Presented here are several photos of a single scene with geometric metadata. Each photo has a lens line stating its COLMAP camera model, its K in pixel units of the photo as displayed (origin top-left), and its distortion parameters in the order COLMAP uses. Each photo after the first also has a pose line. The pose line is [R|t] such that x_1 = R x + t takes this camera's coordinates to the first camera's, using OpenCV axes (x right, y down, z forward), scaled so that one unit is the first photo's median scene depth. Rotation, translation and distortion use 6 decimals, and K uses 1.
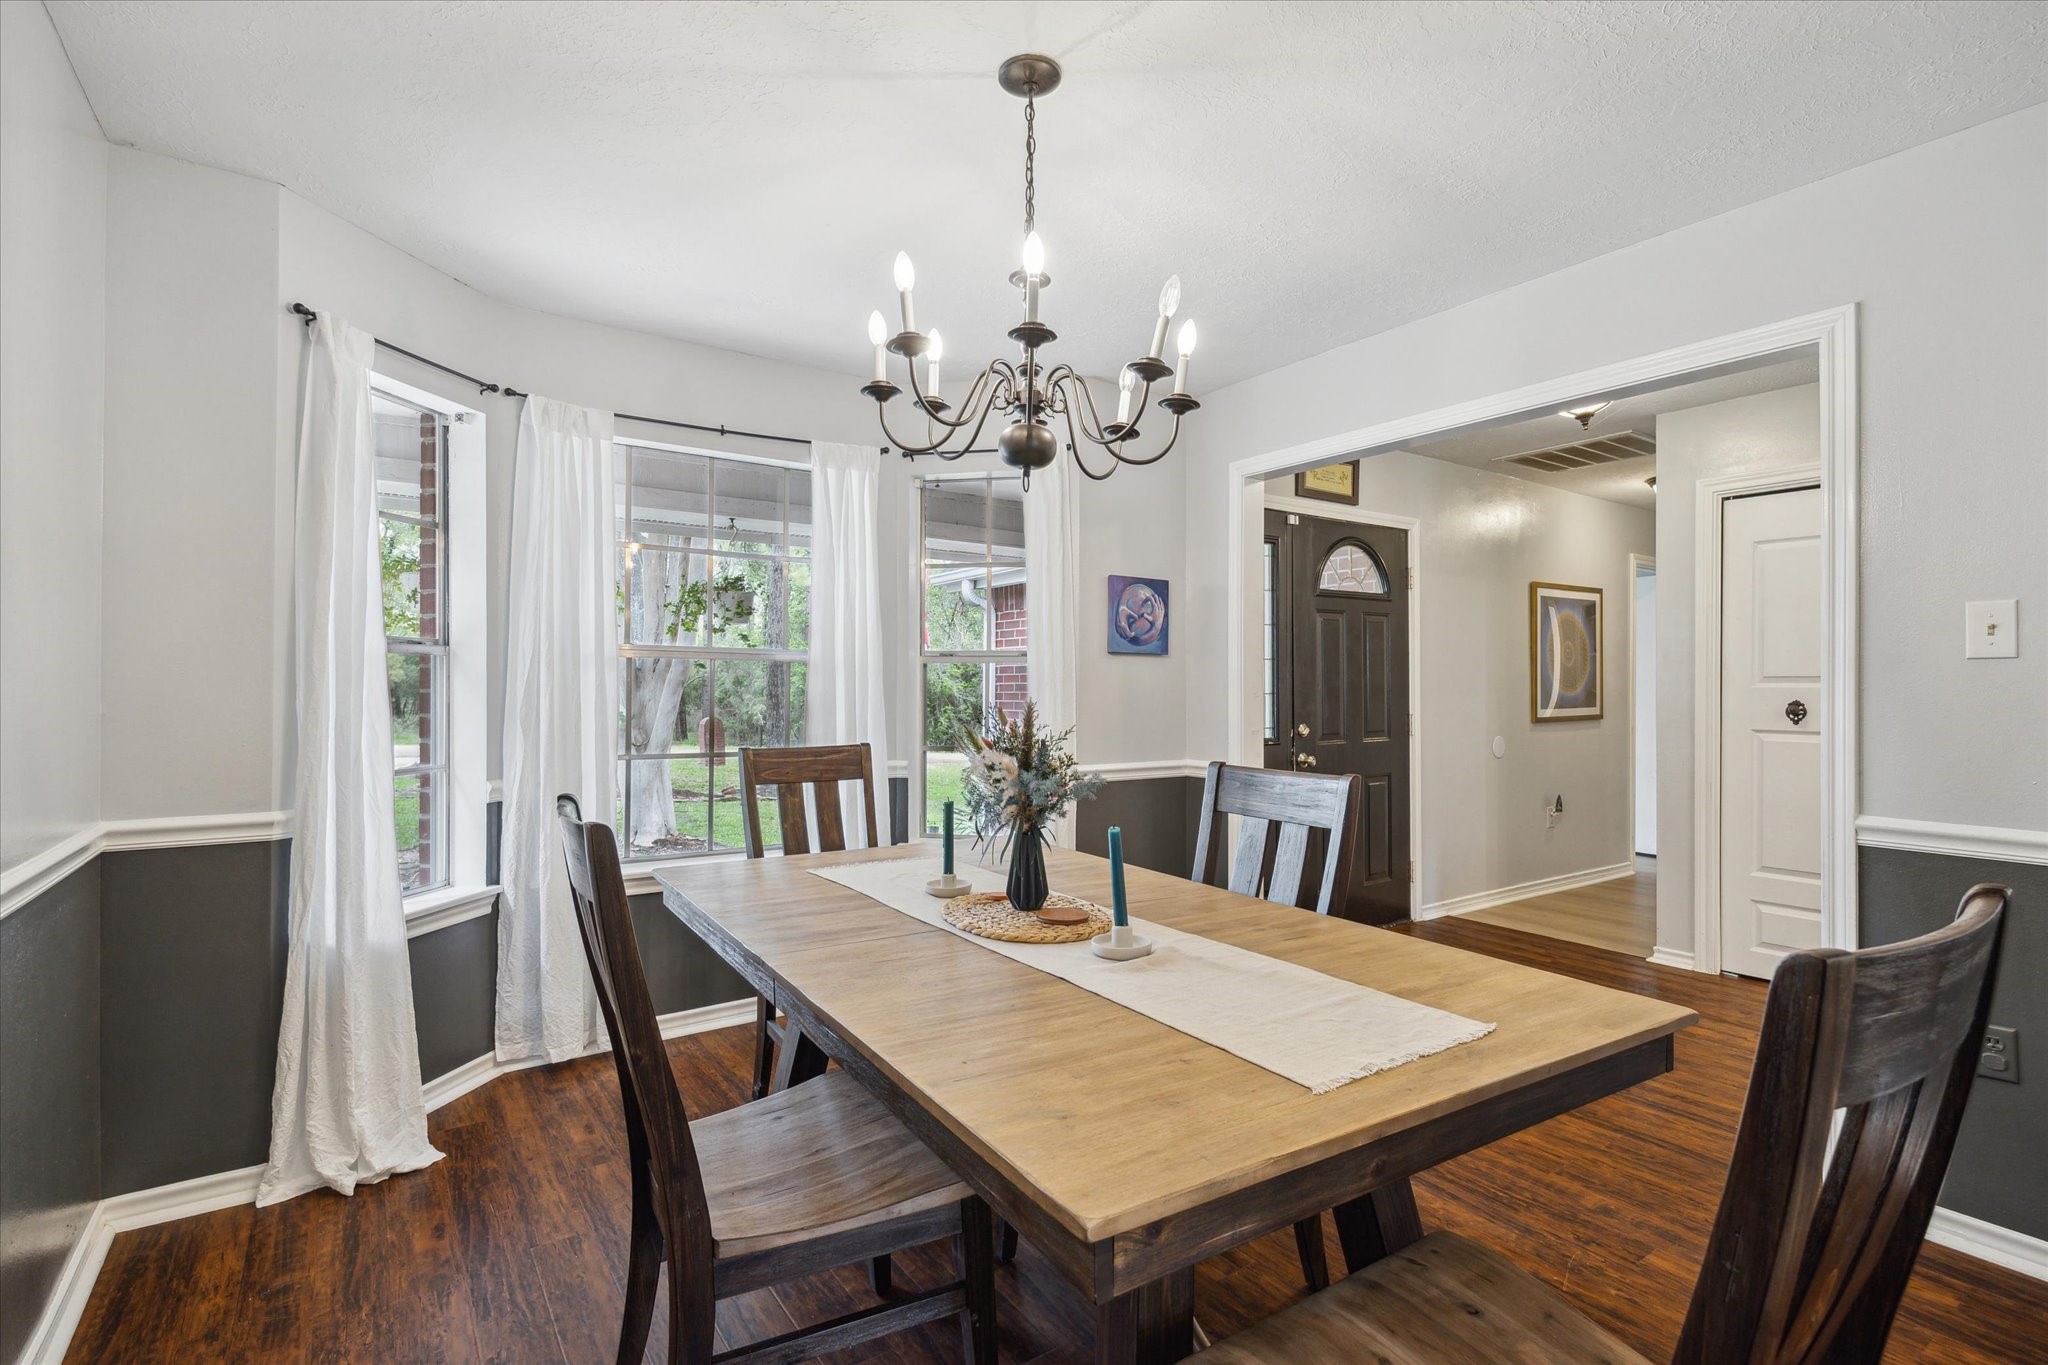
lens RADIAL K [[971.3, 0, 1022.5], [0, 971.3, 679.0], [0, 0, 1]] dist [-0.001580, 0.000122]
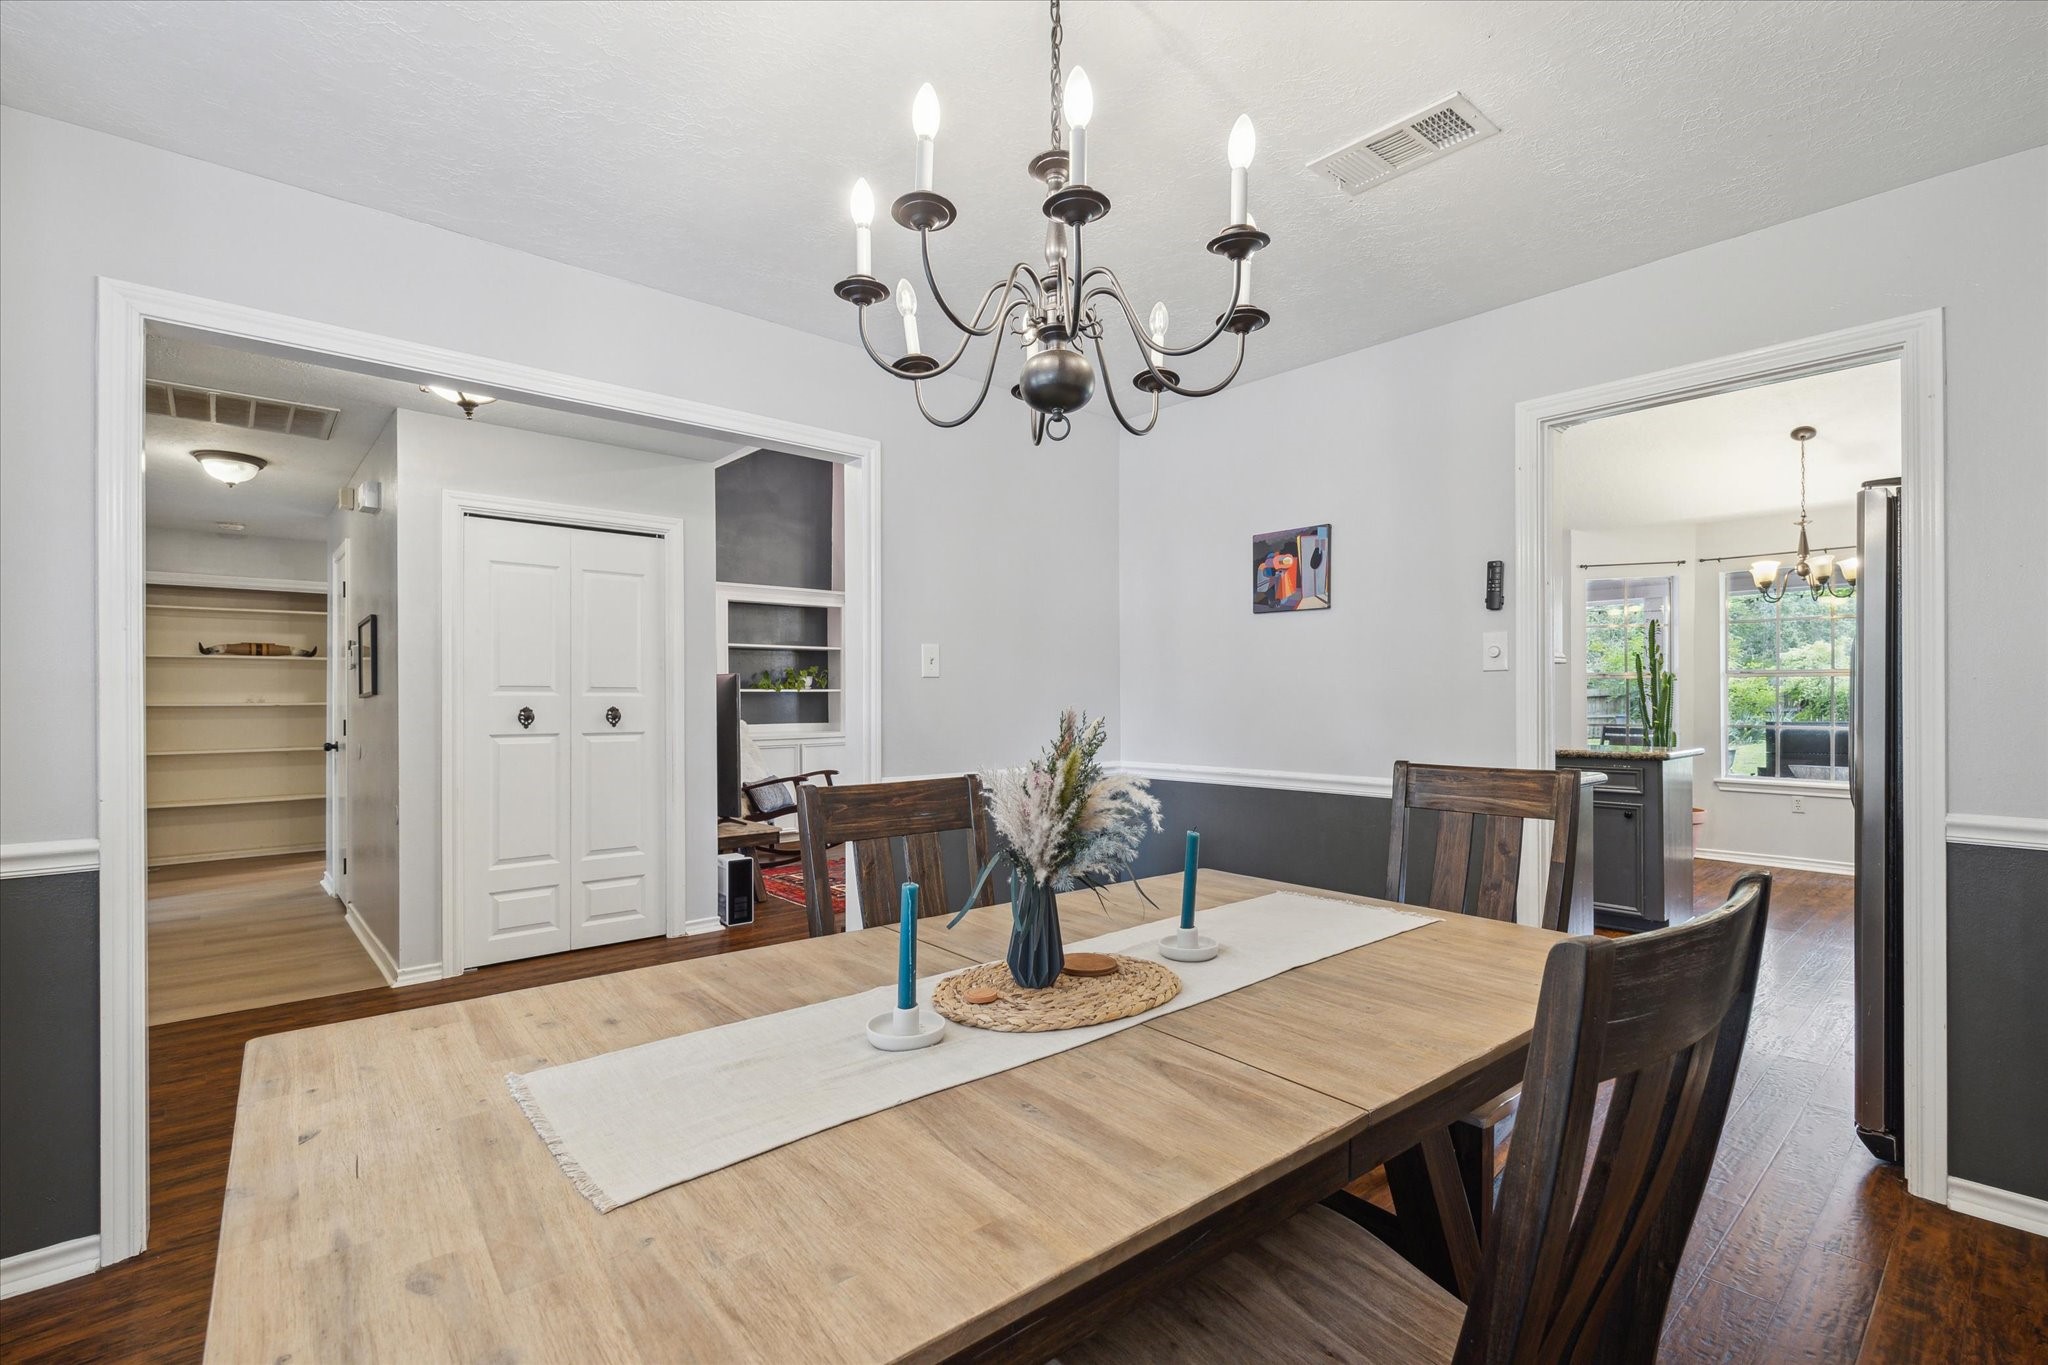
lens RADIAL K [[971.3, 0, 987.8], [0, 971.3, 700.4], [0, 0, 1]] dist [-0.001580, 0.000122]
pose [[-0.133270, -0.004926, 0.991068, -0.850029], [-0.005135, 0.999978, 0.004280, 0.012870], [-0.991067, -0.004518, -0.133292, 1.303841]]
